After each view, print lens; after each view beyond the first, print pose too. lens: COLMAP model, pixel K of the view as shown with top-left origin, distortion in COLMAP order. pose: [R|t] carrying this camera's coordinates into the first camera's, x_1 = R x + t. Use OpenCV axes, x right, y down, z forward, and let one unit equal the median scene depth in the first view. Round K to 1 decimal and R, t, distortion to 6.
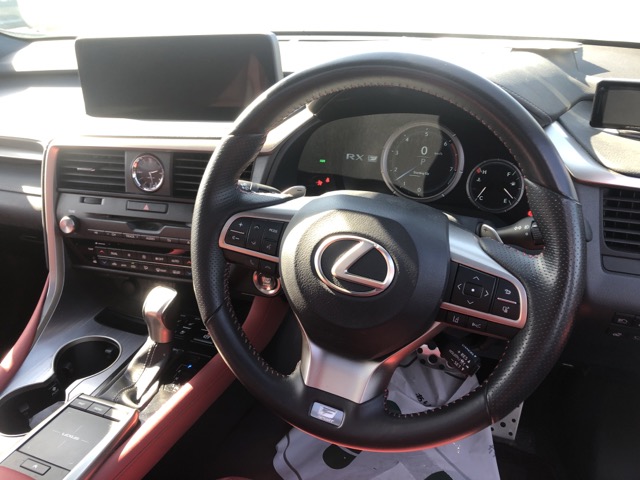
lens RADIAL K [[539.8, 0, 320.0], [0, 539.8, 240.0], [0, 0, 1]] dist [0.002520, 0.009407]
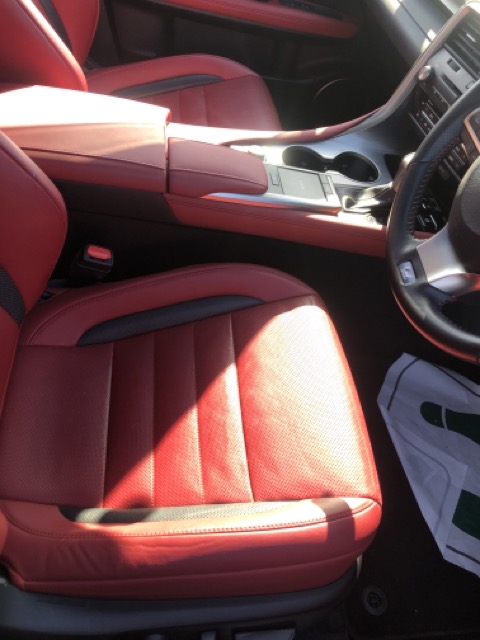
lens RADIAL K [[539.8, 0, 240.0], [0, 539.8, 320.0], [0, 0, 1]] dist [0.002520, 0.009407]
pose [[0.447869, 0.748598, -0.488891, 0.371446], [-0.608328, 0.655858, 0.446977, 0.048561], [0.655249, 0.097219, 0.749131, -0.126141]]
